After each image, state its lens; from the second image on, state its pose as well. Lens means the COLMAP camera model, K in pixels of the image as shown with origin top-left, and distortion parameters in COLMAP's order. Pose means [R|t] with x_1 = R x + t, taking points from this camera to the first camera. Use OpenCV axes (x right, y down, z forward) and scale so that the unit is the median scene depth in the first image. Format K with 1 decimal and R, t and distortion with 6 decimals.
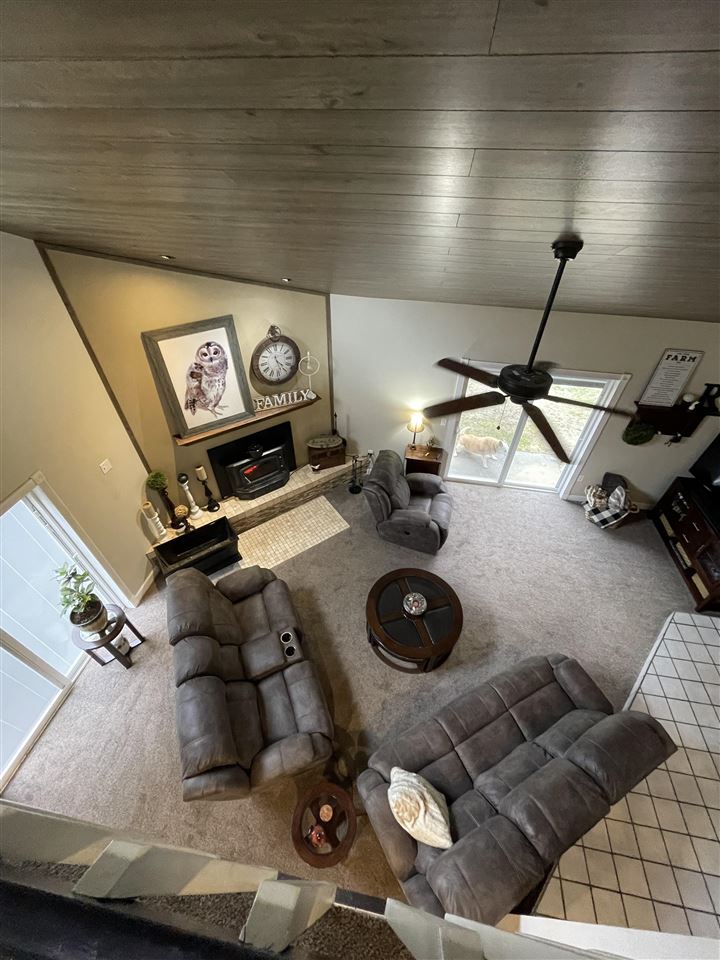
lens RADIAL K [[386.0, 0, 361.1], [0, 386.0, 482.0], [0, 0, 1]] dist [-0.002551, -0.000226]
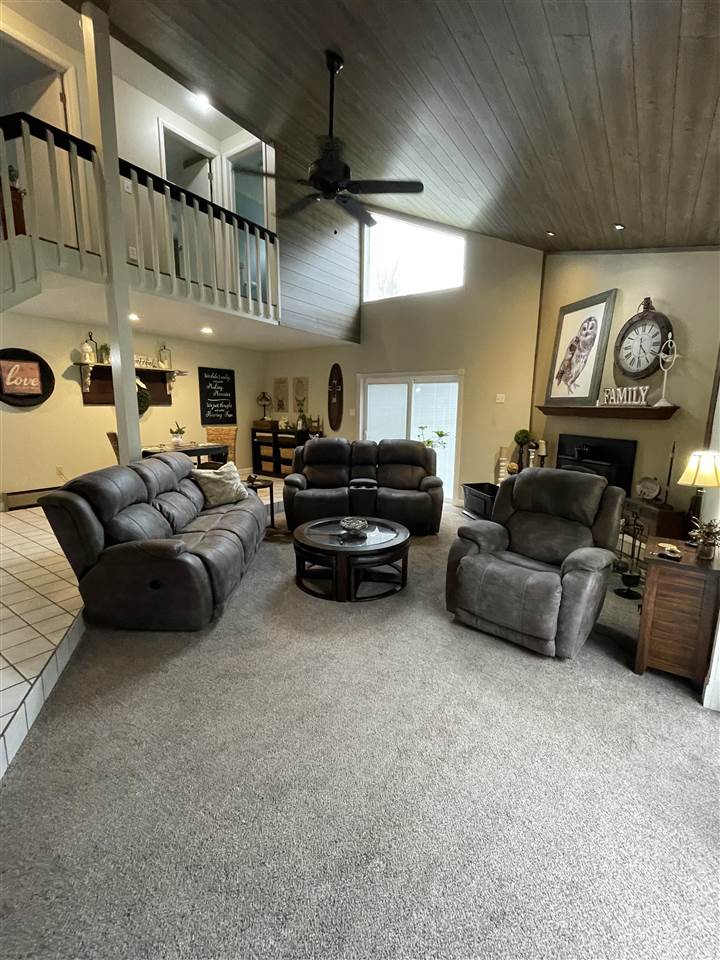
lens RADIAL K [[415.4, 0, 360.7], [0, 415.4, 483.0], [0, 0, 1]] dist [0.002586, 0.000242]
pose [[-0.413864, 0.145626, -0.898615, 0.919469], [-0.636409, 0.659542, 0.399986, -0.111893], [0.650923, 0.737427, -0.180283, 1.085542]]
